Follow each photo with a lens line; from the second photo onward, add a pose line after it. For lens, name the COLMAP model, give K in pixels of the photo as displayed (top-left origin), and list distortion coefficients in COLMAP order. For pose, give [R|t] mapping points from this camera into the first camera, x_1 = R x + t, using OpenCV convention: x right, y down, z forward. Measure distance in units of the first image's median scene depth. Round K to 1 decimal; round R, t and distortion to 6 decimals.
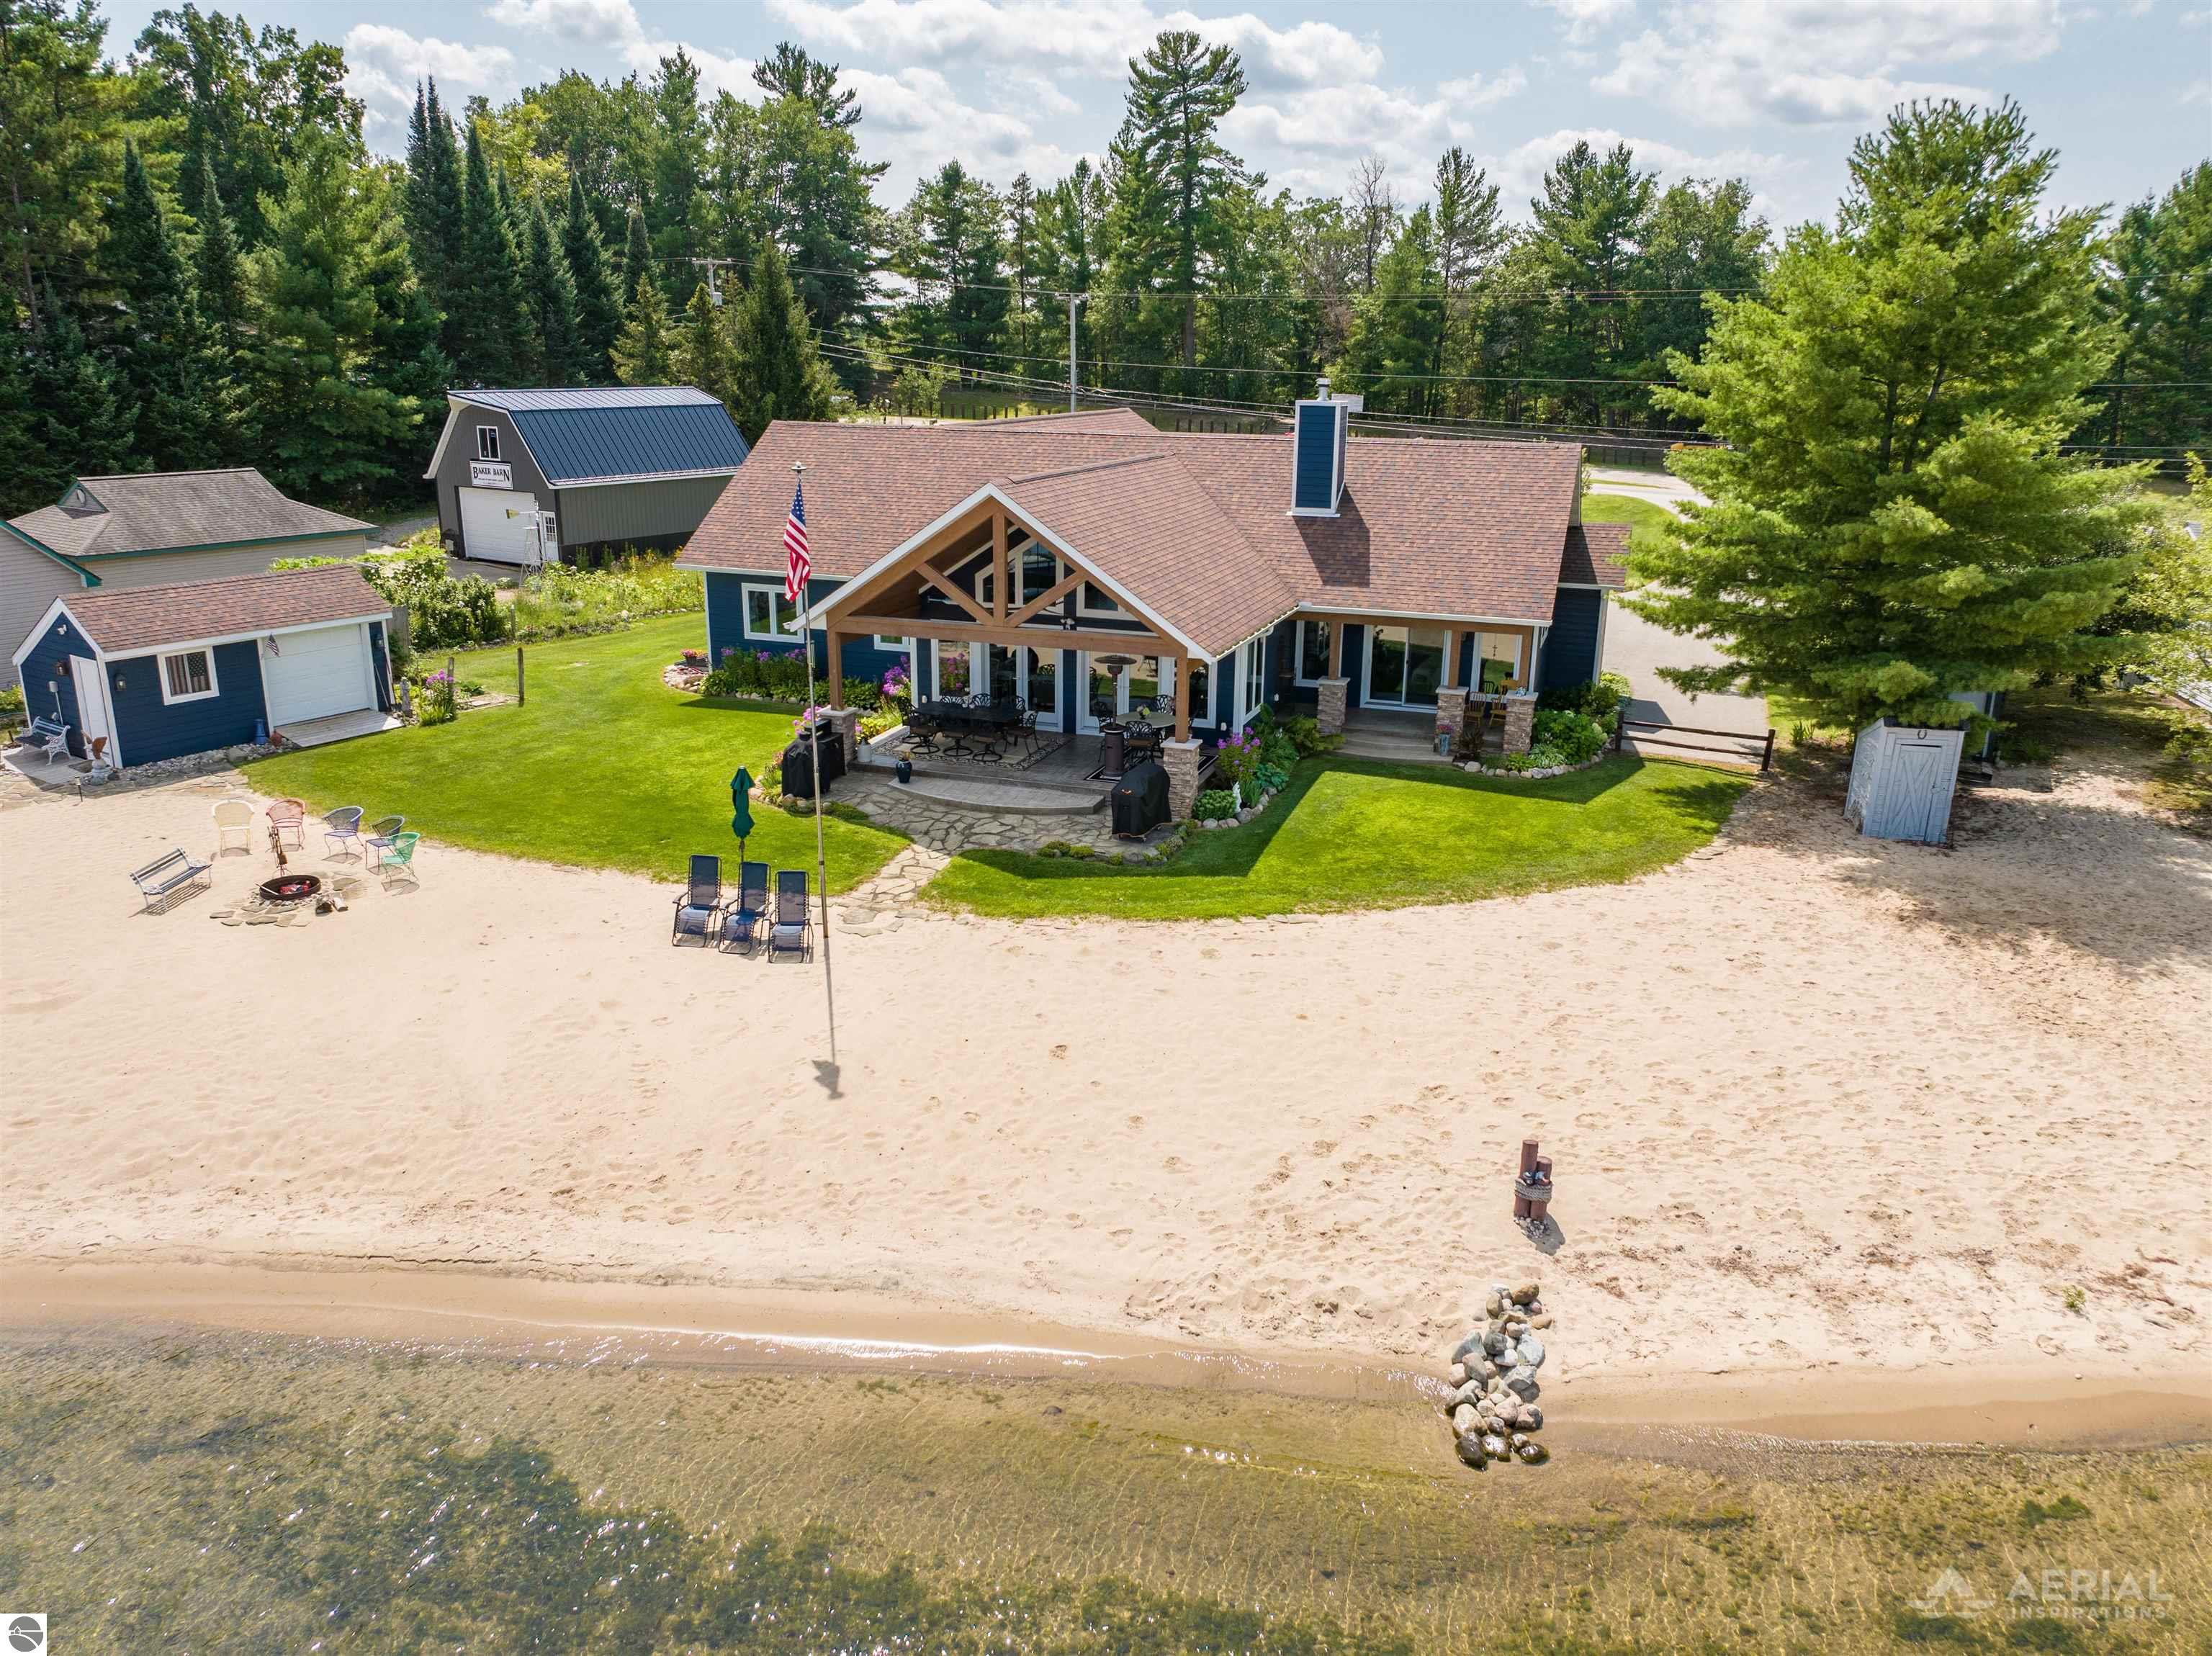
lens RADIAL K [[1561.3, 0, 1109.5], [0, 1561.3, 816.0], [0, 0, 1]] dist [-0.043443, 0.013037]
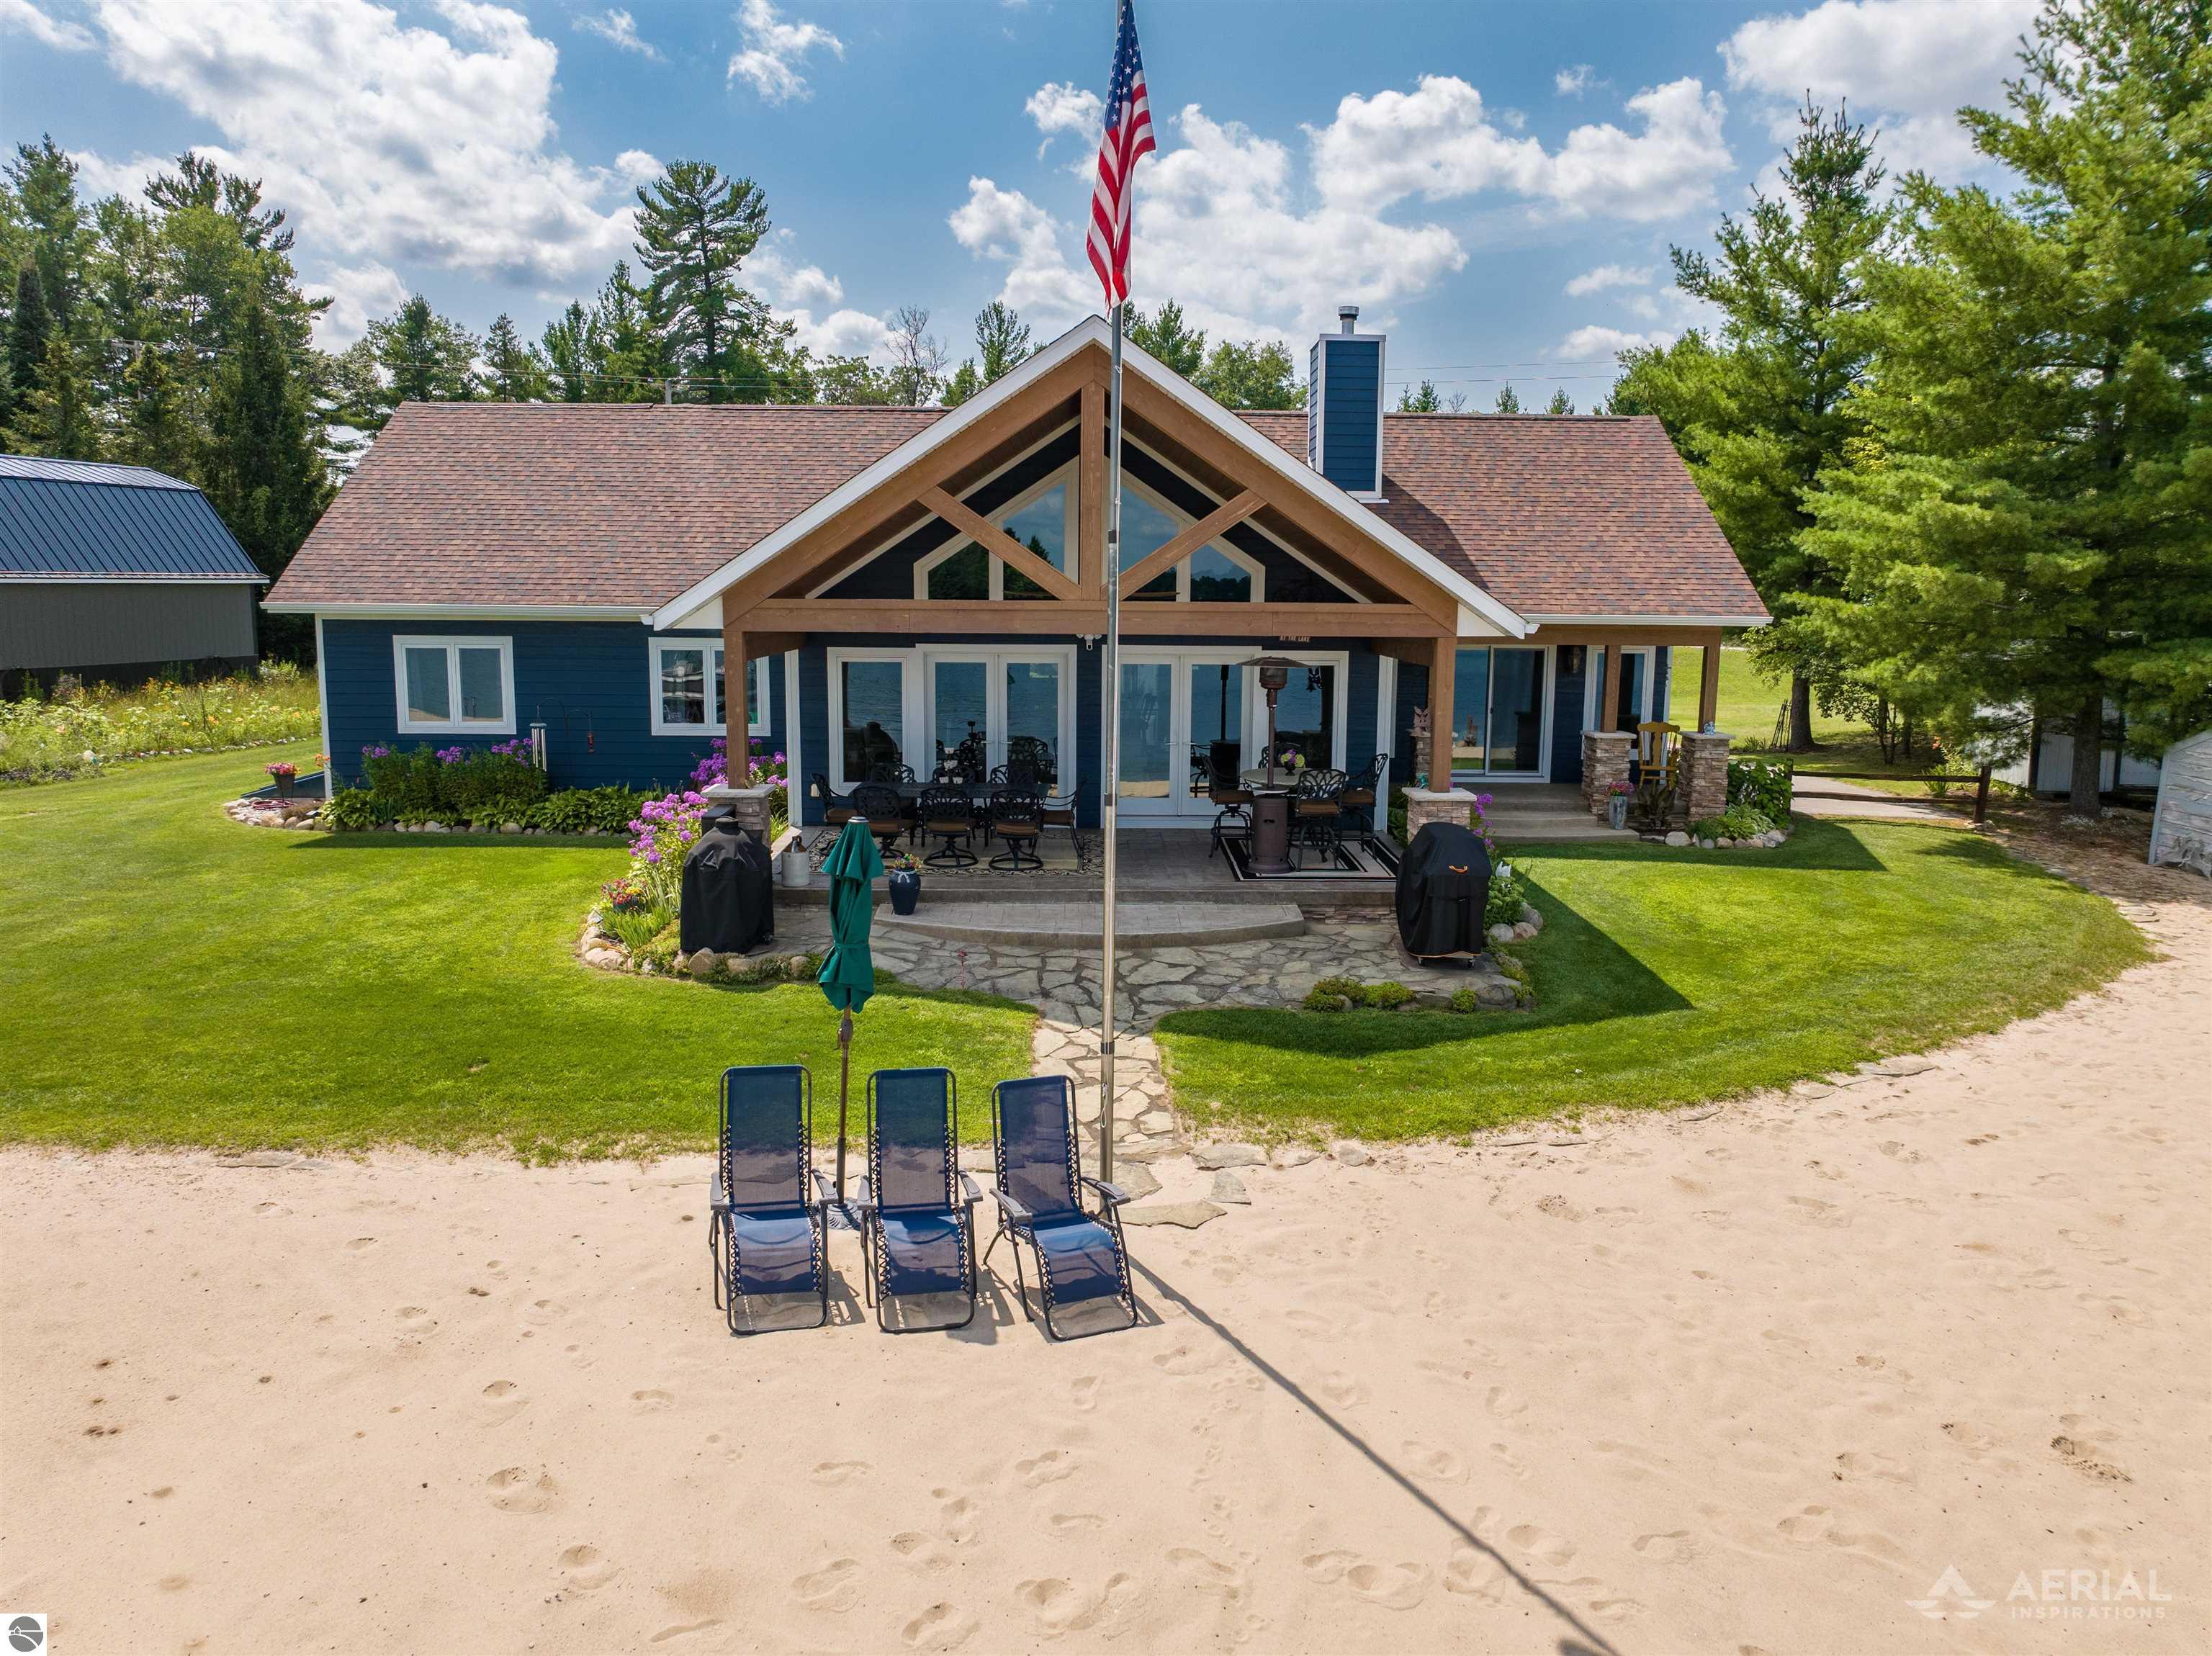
lens RADIAL K [[1561.3, 0, 1116.8], [0, 1561.3, 826.7], [0, 0, 1]] dist [-0.043443, 0.013037]
pose [[0.933372, -0.056342, 0.354460, -0.223094], [0.102967, 0.988122, -0.114070, 0.014207], [-0.343823, 0.142967, 0.928087, 0.449064]]
